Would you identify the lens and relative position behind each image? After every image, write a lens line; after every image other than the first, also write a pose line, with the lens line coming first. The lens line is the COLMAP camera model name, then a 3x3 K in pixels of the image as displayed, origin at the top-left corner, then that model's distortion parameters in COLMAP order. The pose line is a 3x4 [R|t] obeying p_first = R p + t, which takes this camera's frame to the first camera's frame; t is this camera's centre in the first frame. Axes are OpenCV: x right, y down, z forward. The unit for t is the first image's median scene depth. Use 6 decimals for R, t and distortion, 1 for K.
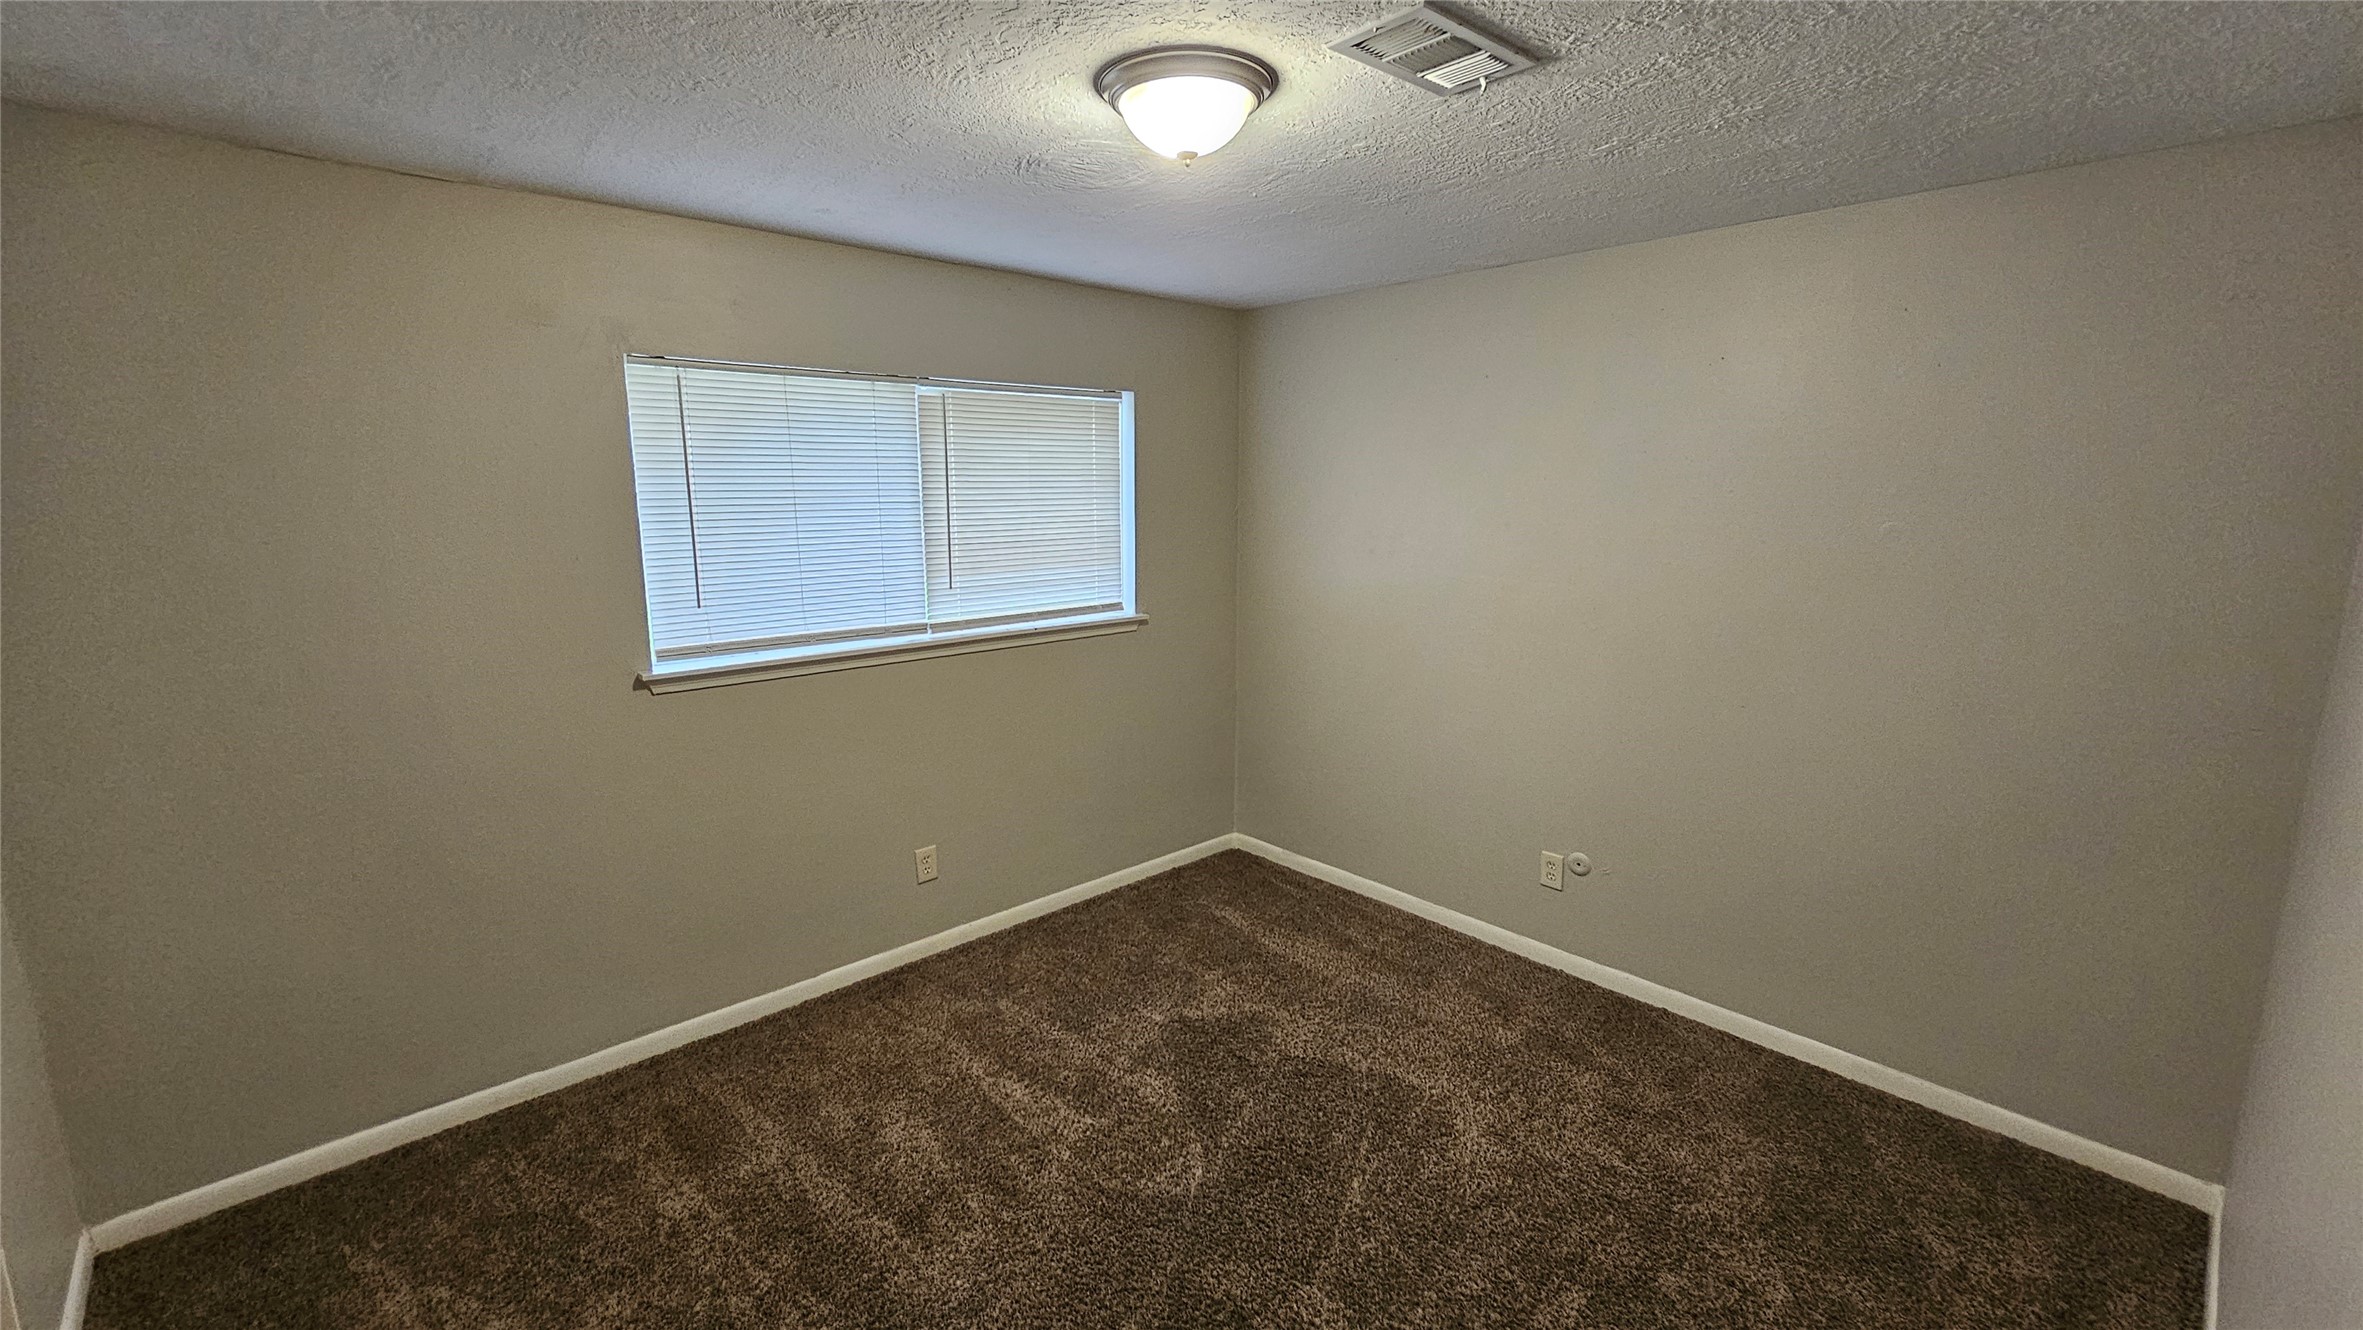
lens RADIAL K [[968.1, 0, 1178.3], [0, 968.1, 663.1], [0, 0, 1]] dist [0.003288, -0.000272]
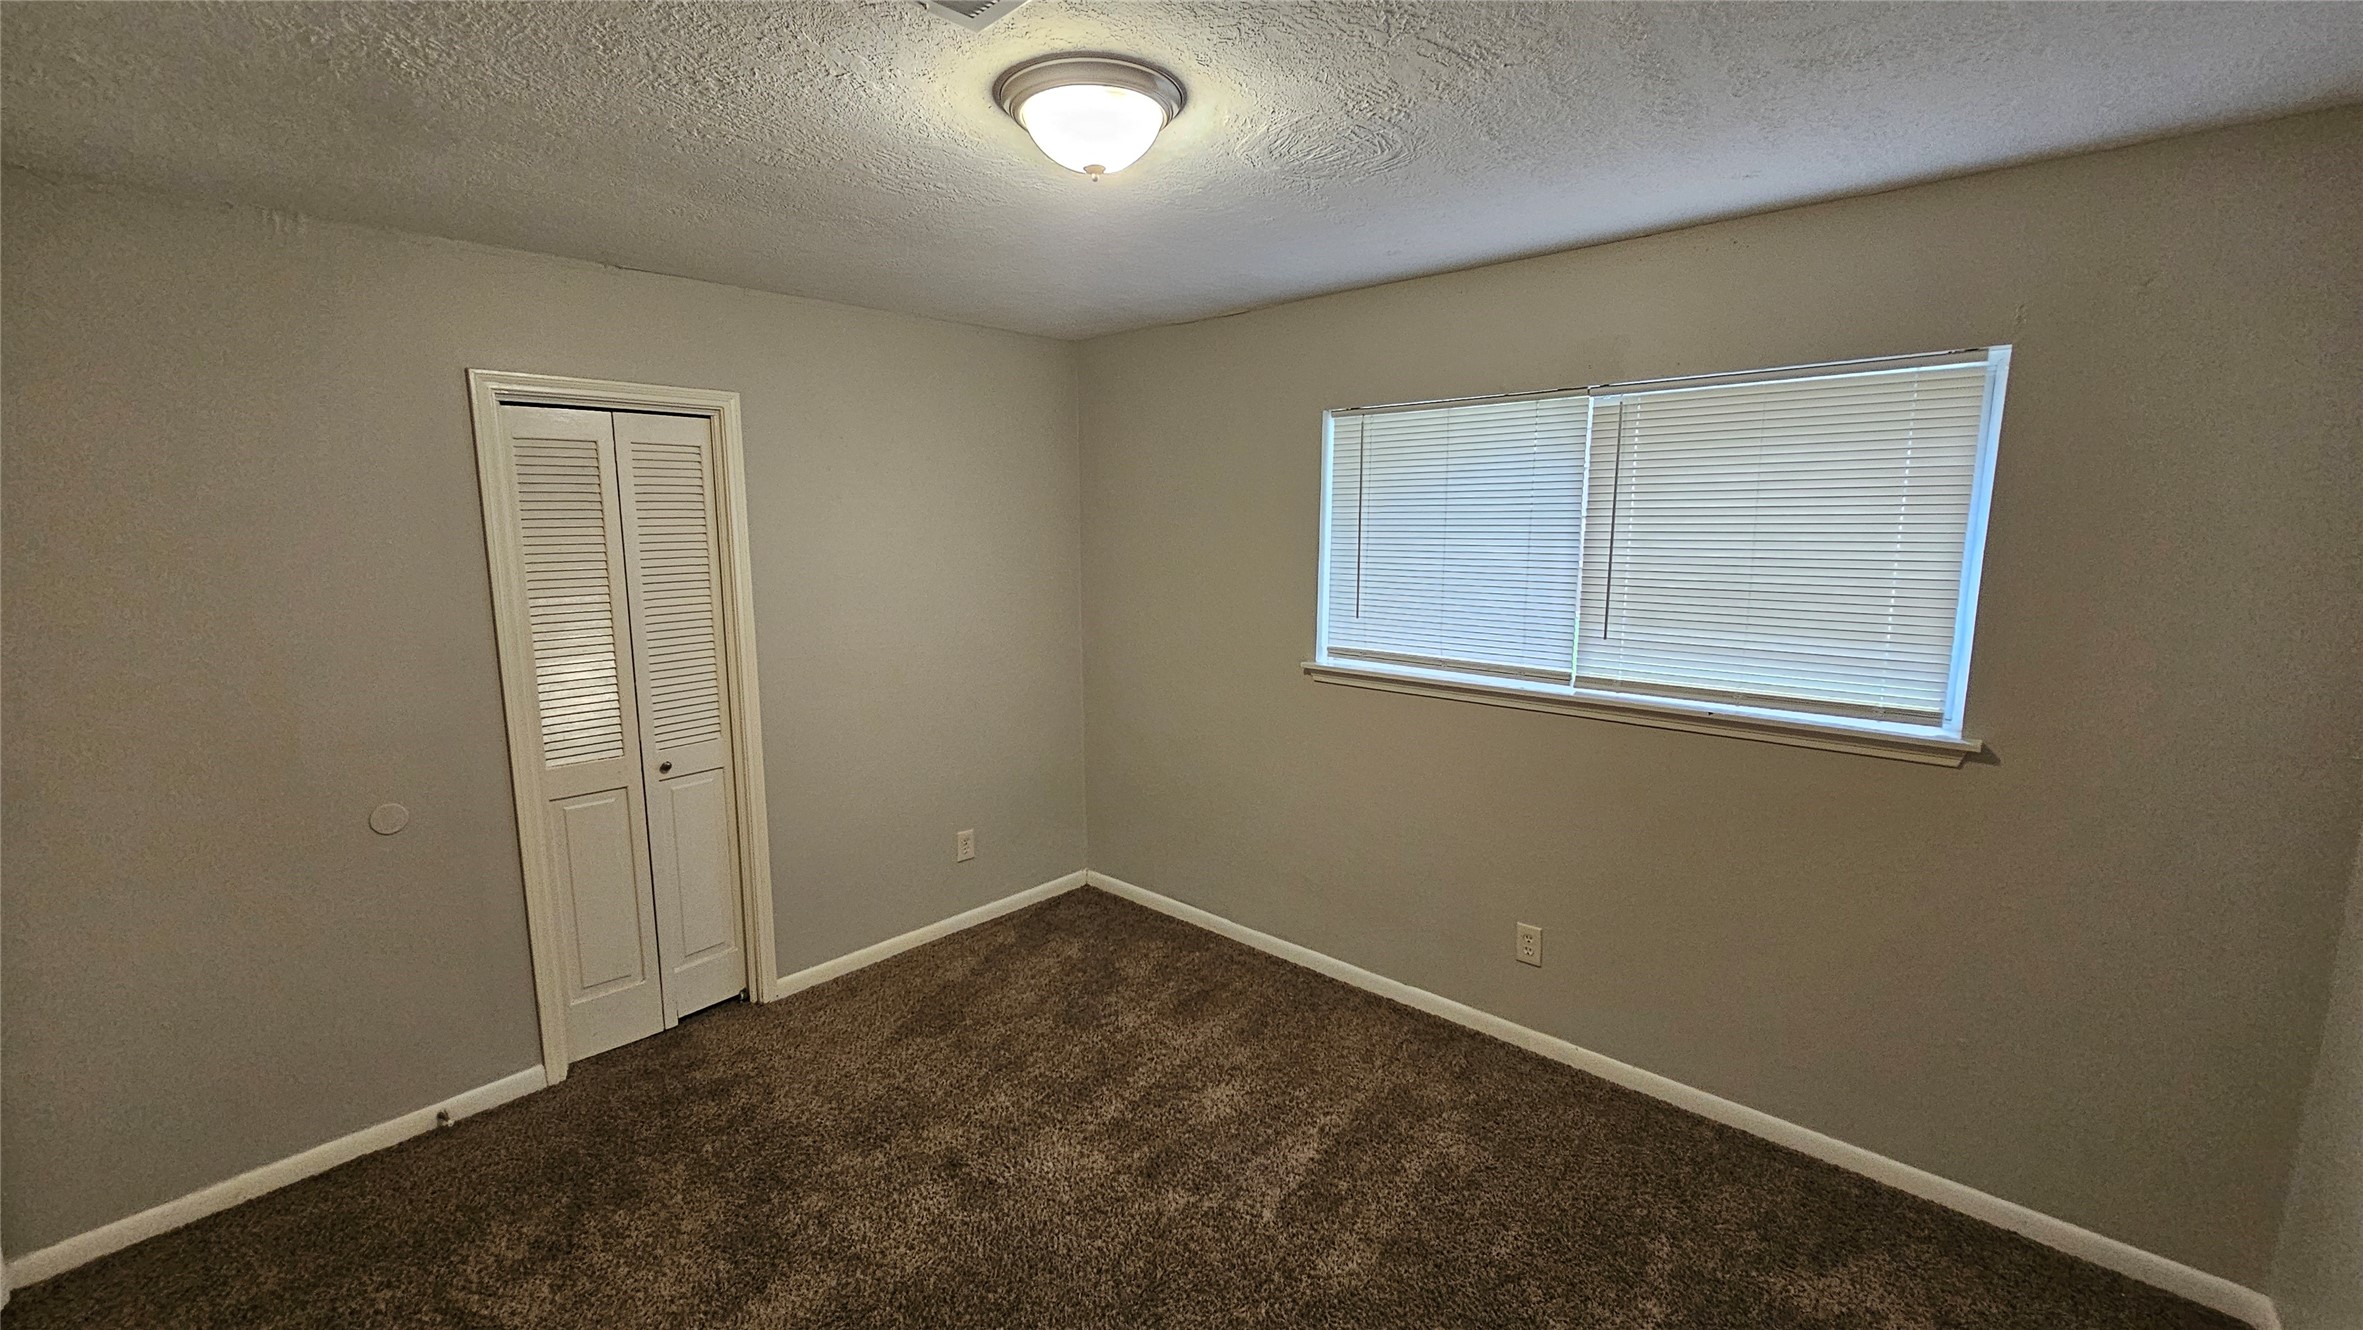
lens RADIAL K [[968.1, 0, 1178.3], [0, 968.1, 663.1], [0, 0, 1]] dist [0.003288, -0.000272]
pose [[0.082958, 0.157192, -0.984078, 0.651959], [-0.171555, 0.974992, 0.141279, -0.133234], [0.981676, 0.157103, 0.107850, 0.674821]]
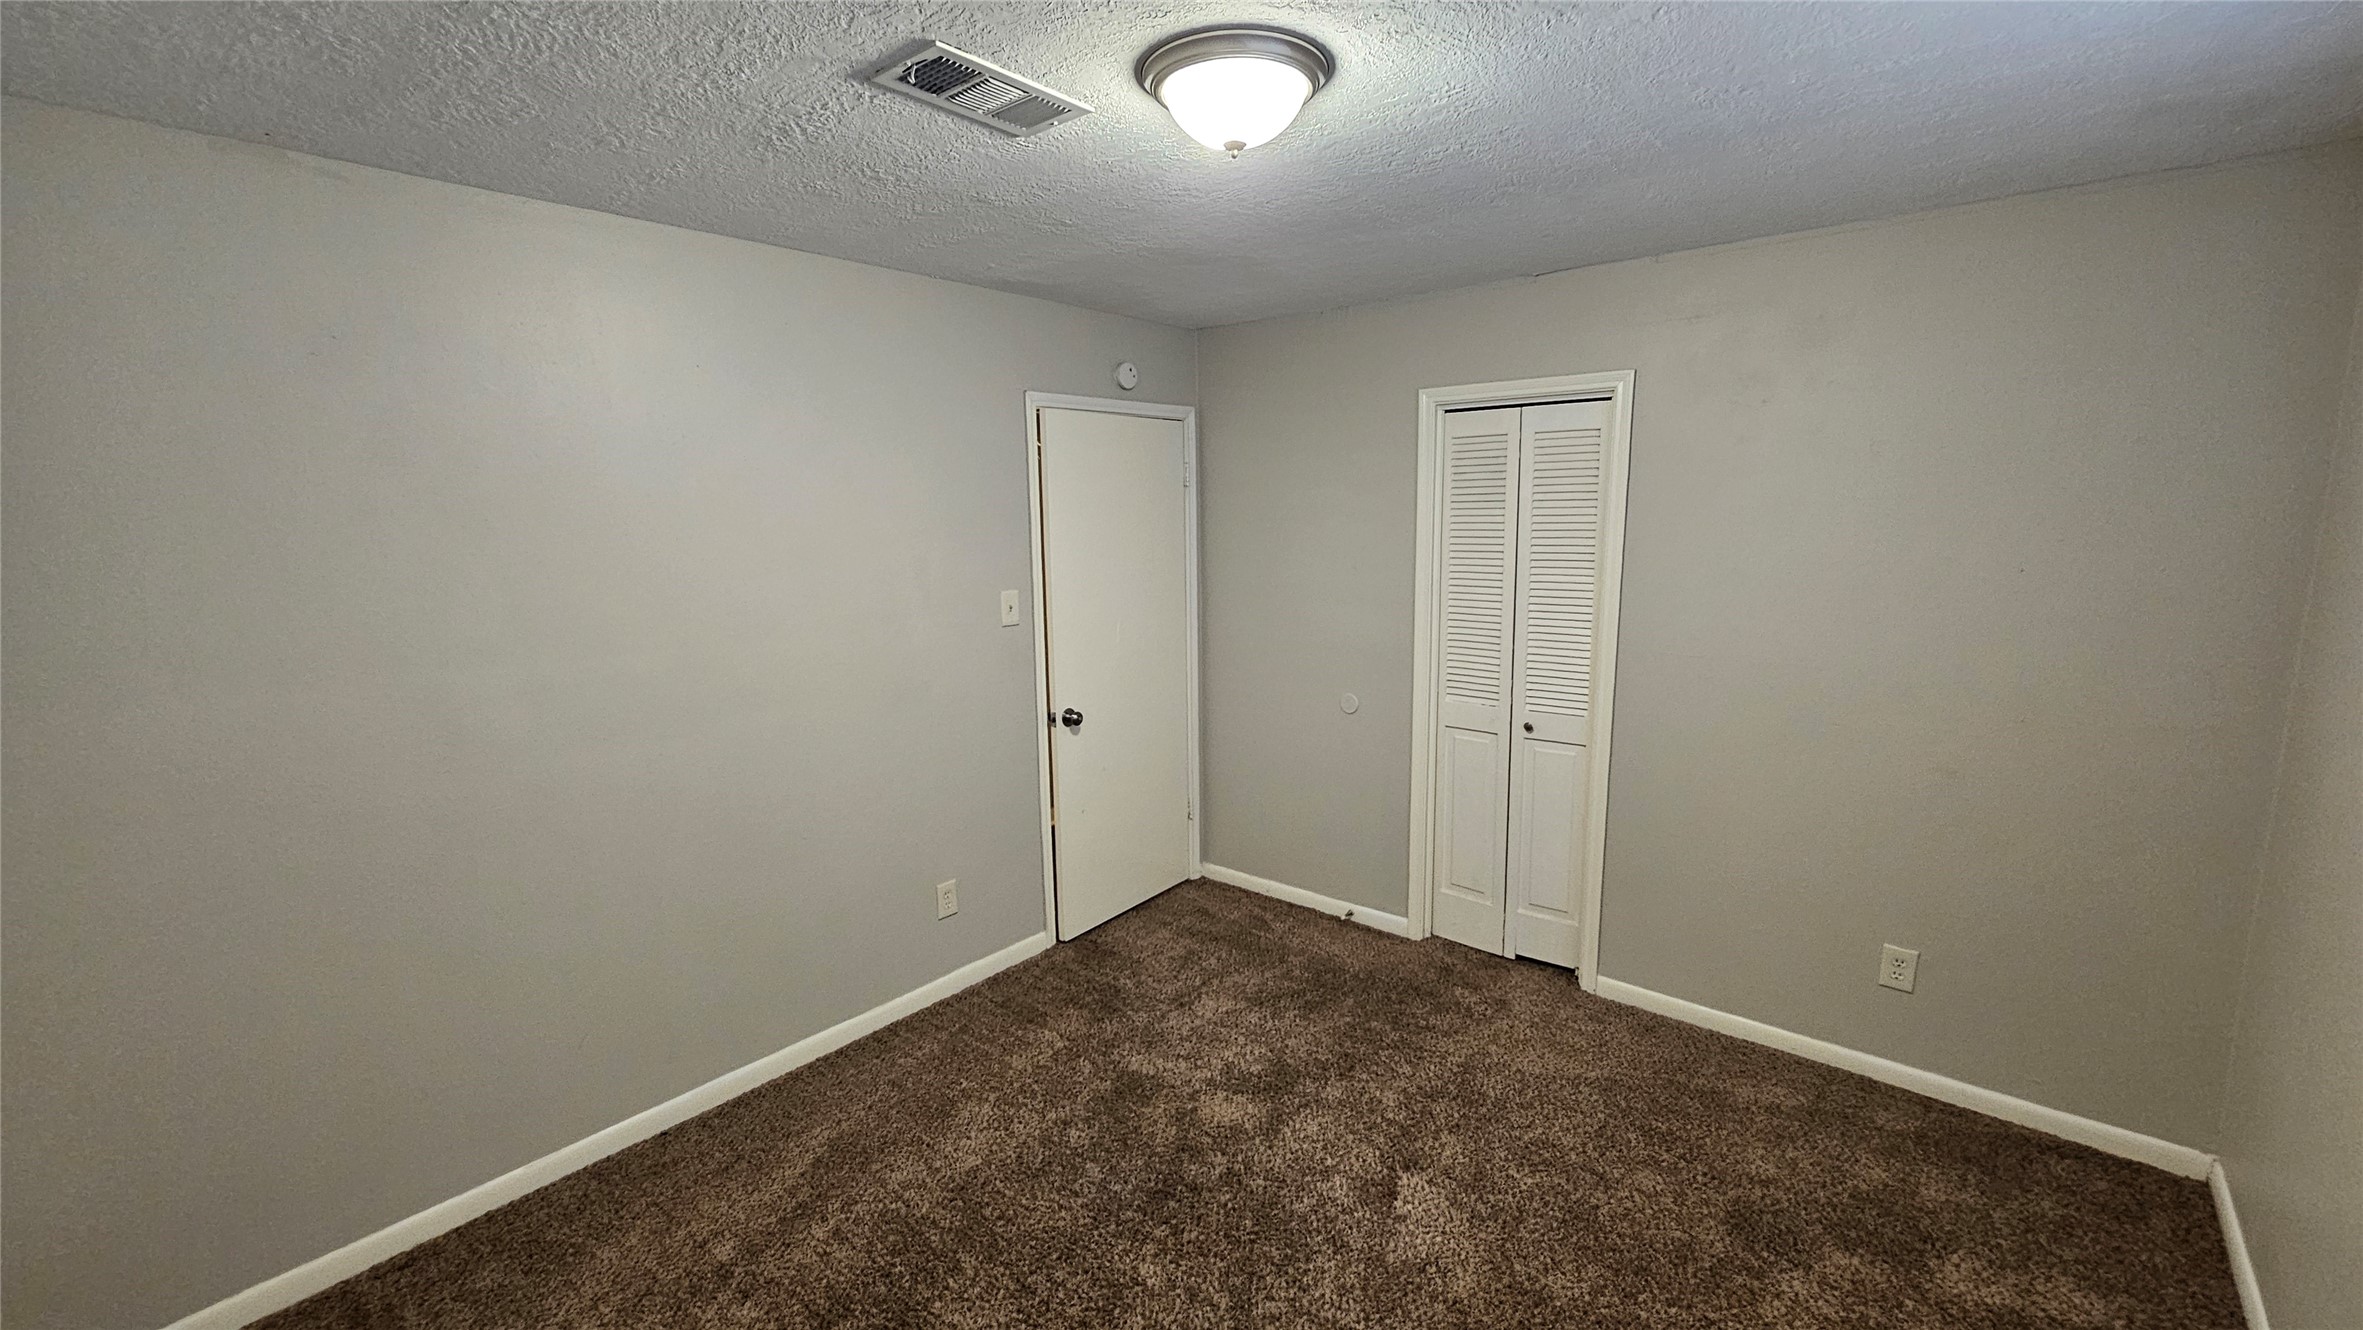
lens RADIAL K [[974.8, 0, 1176.4], [0, 974.8, 657.4], [0, 0, 1]] dist [0.000107, -0.000192]
pose [[-0.992842, 0.036014, -0.113873, 0.120112], [-0.003452, 0.944400, 0.328780, -0.242163], [0.119382, 0.326820, -0.937516, 1.290747]]
